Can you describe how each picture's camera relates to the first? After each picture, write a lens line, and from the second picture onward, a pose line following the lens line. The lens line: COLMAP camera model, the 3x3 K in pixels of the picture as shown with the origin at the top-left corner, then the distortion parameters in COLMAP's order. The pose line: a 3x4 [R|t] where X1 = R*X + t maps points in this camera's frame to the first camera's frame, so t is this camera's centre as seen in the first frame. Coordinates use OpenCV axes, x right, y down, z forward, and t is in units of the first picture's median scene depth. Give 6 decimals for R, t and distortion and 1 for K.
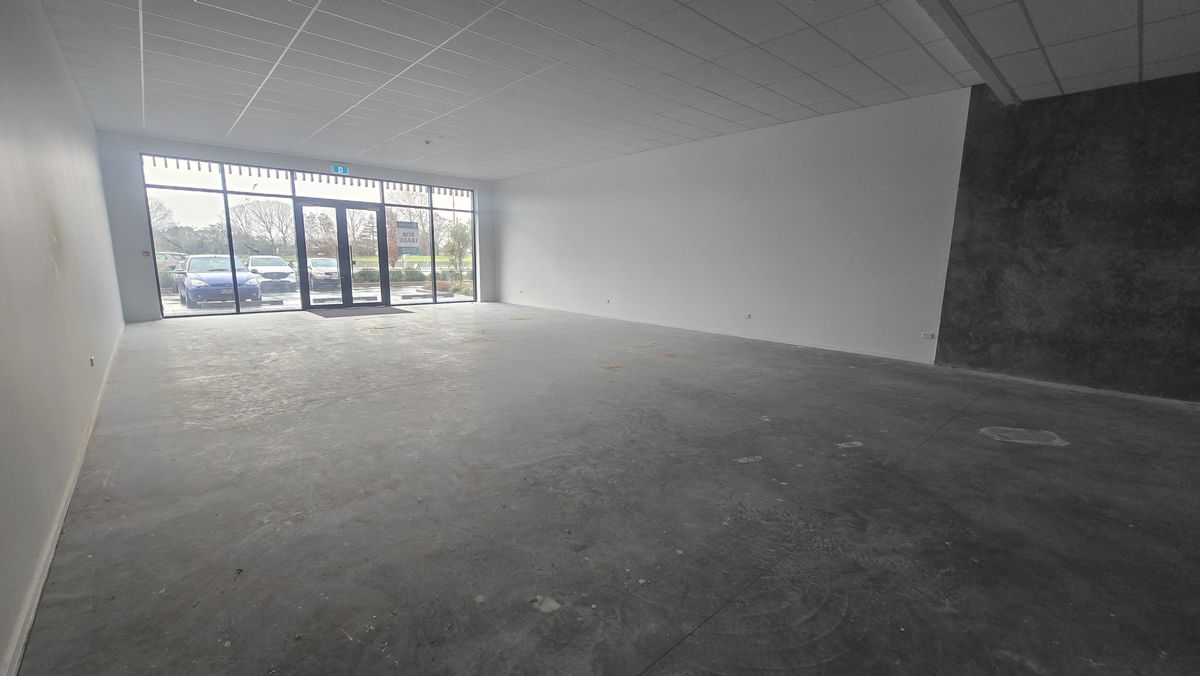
lens RADIAL K [[487.2, 0, 597.8], [0, 487.2, 343.3], [0, 0, 1]] dist [-0.001969, -0.000657]
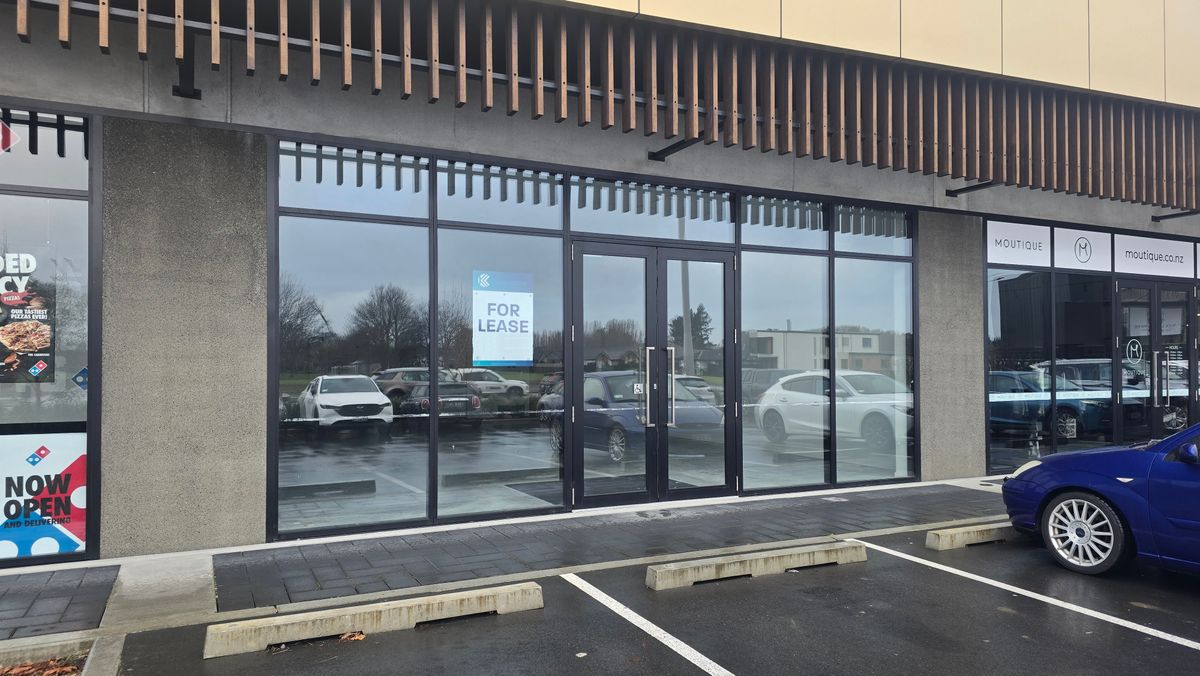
lens RADIAL K [[820.9, 0, 600.0], [0, 820.9, 338.0], [0, 0, 1]] dist [0.001164, 0.000077]
pose [[0.981819, -0.024895, -0.188180, -0.943211], [-0.014696, 0.978418, -0.206113, -0.144912], [0.189250, 0.205131, 0.960263, 0.722089]]
